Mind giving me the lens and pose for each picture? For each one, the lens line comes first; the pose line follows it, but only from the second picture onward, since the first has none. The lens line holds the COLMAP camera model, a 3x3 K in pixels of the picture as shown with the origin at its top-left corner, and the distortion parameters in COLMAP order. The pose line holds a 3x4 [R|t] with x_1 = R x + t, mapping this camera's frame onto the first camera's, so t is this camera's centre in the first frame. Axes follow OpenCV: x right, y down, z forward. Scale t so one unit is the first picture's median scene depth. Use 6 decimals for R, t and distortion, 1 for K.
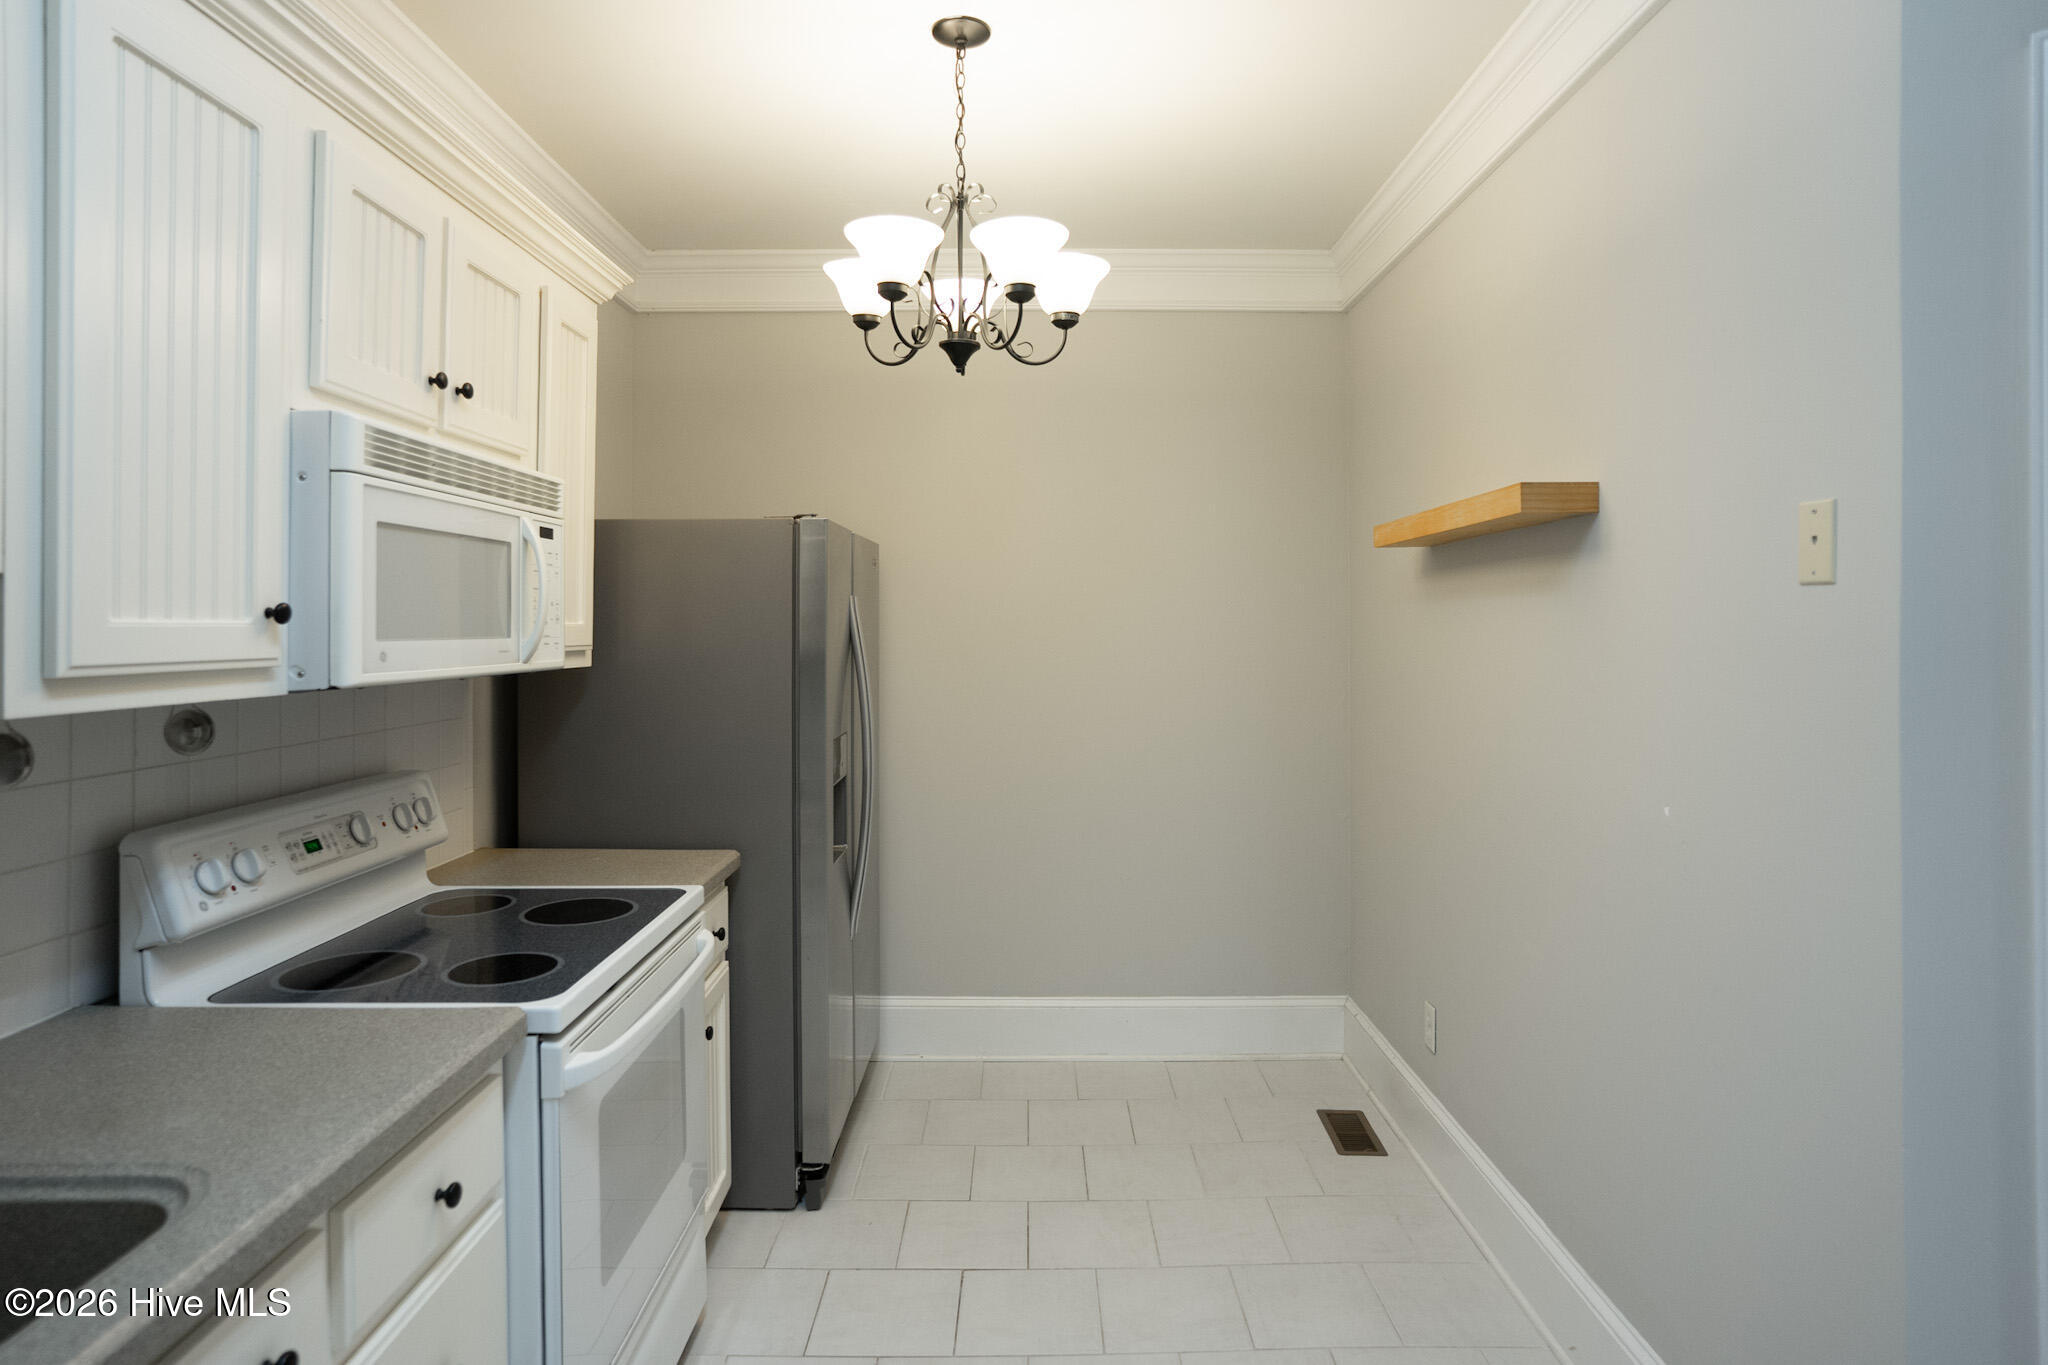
lens RADIAL K [[1144.3, 0, 1085.7], [0, 1144.3, 623.4], [0, 0, 1]] dist [-0.059827, 0.029028]
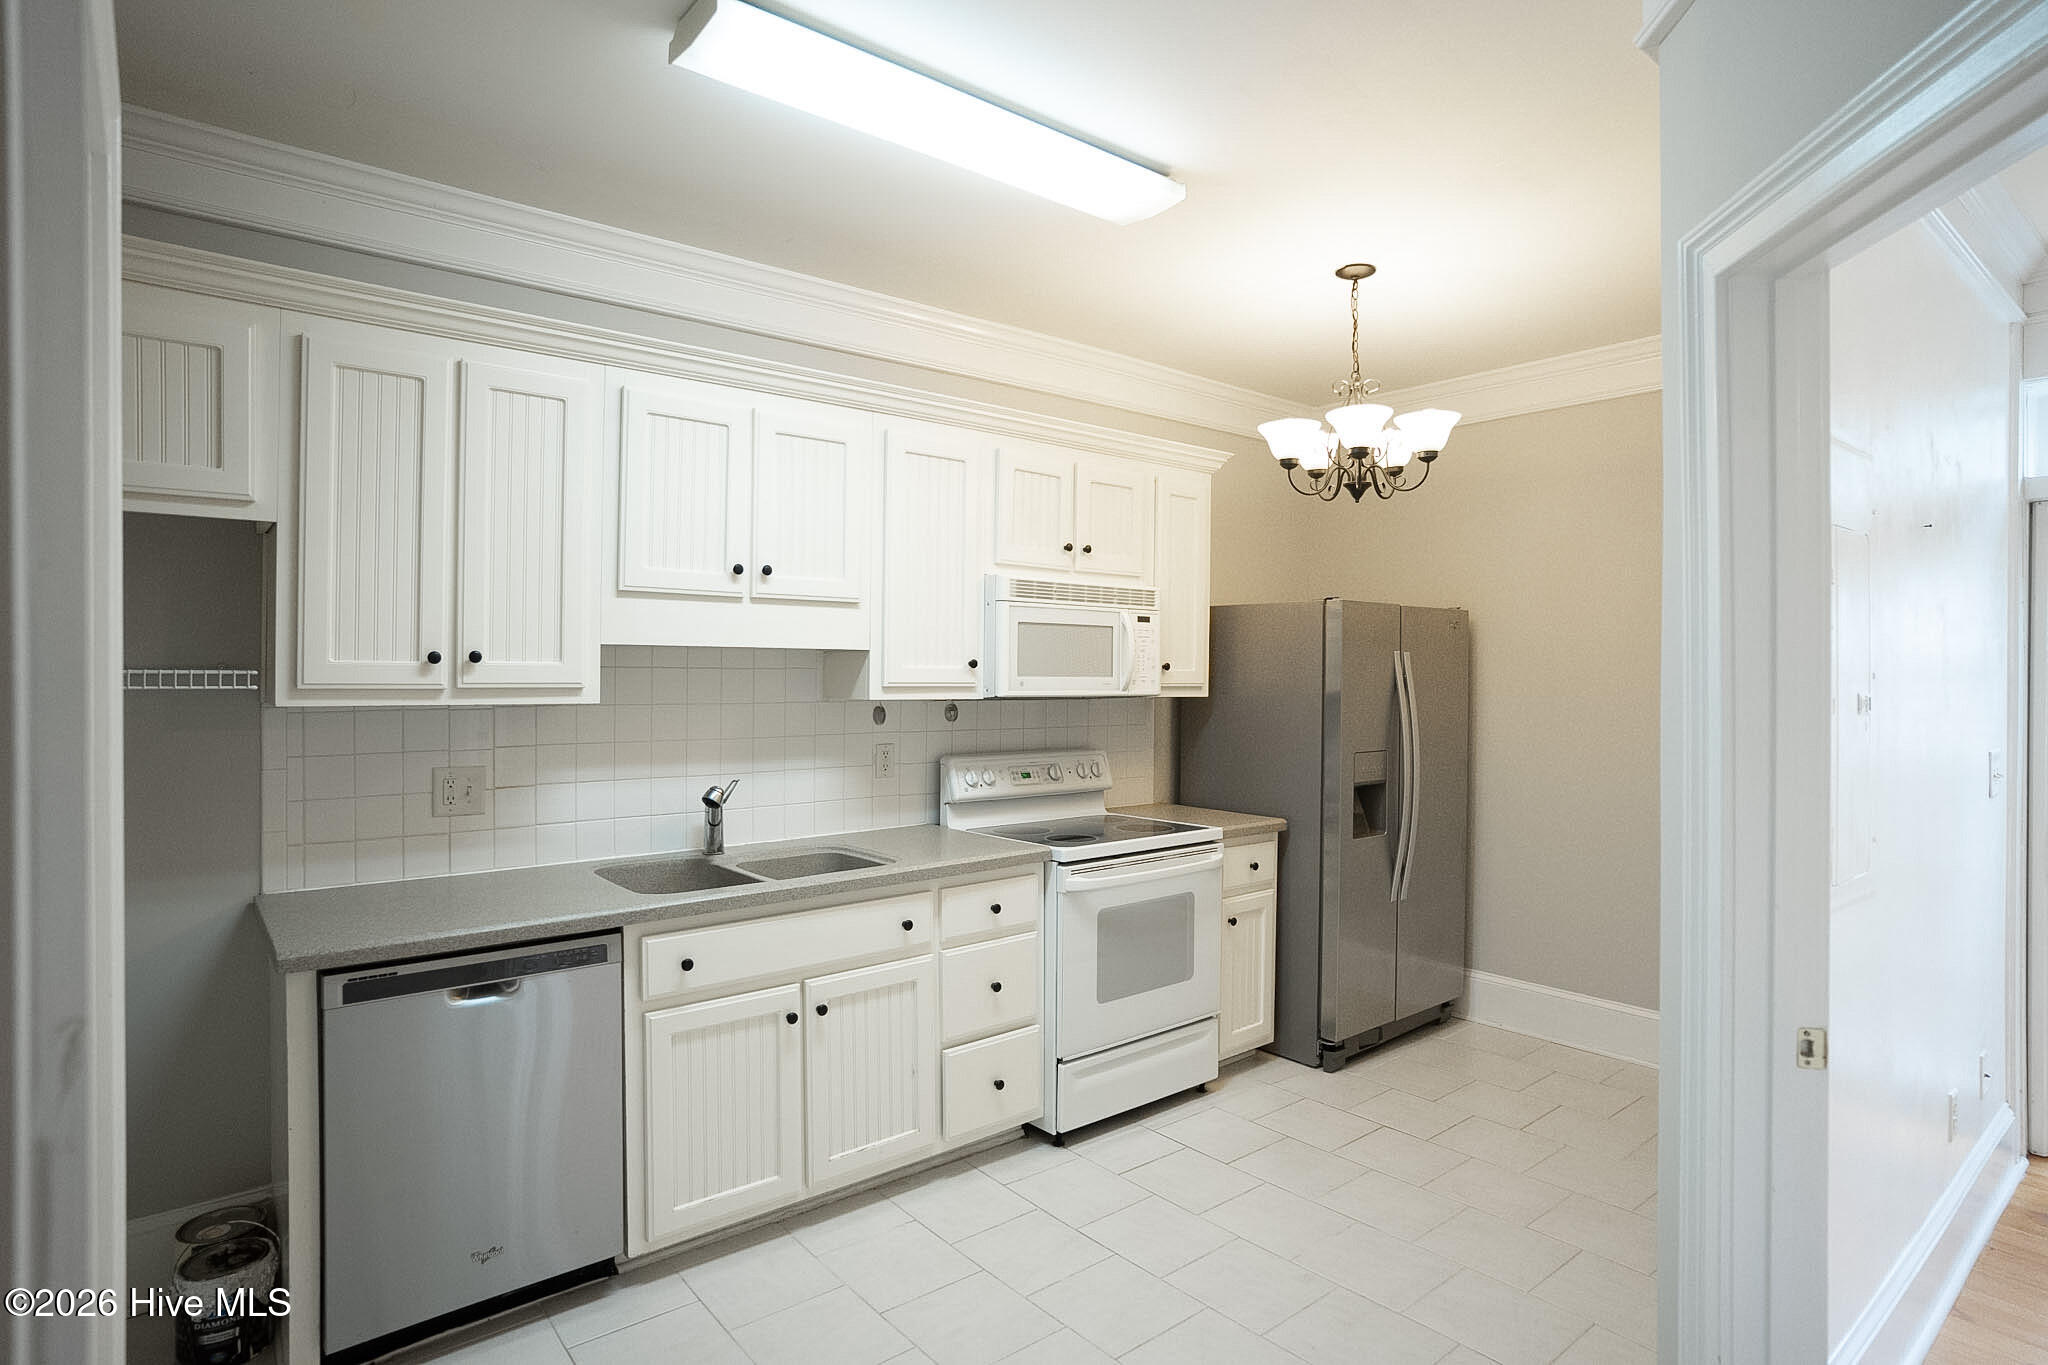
lens RADIAL K [[1079.3, 0, 1008.2], [0, 1079.3, 675.1], [0, 0, 1]] dist [-0.064117, 0.039163]
pose [[0.629913, 0.007502, -0.776629, 0.828892], [-0.006967, 0.999968, 0.004009, 0.004234], [0.776634, 0.002886, 0.629945, -0.287518]]
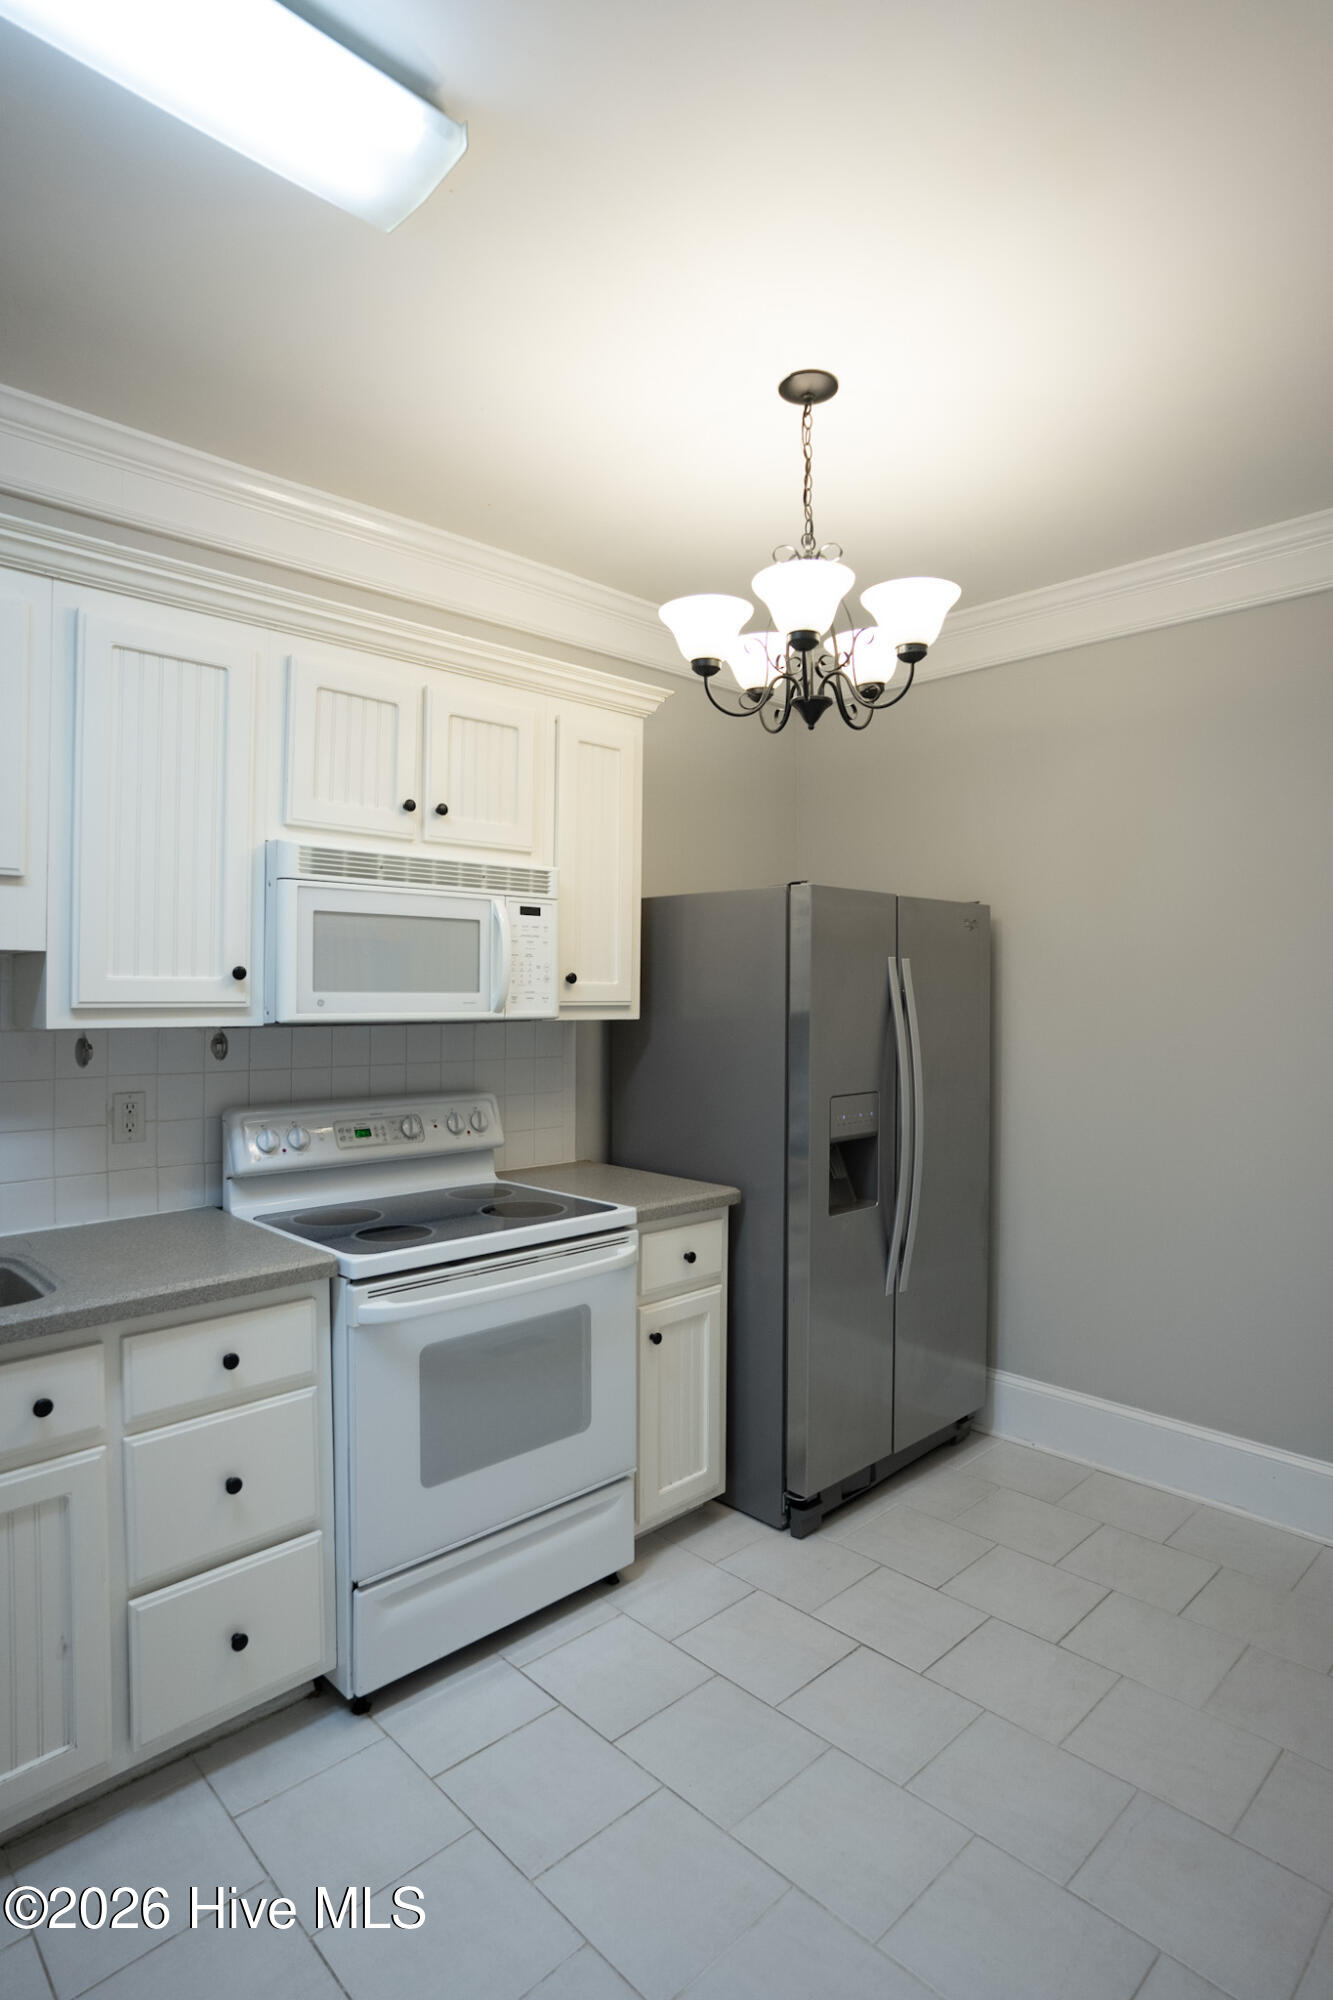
lens RADIAL K [[1088.7, 0, 610.9], [0, 1088.7, 987.2], [0, 0, 1]] dist [-0.060197, 0.045108]
pose [[0.670190, 0.001429, -0.742188, 0.568323], [-0.003870, 0.999991, -0.001569, 0.008399], [0.742180, 0.003924, 0.670190, 0.279911]]
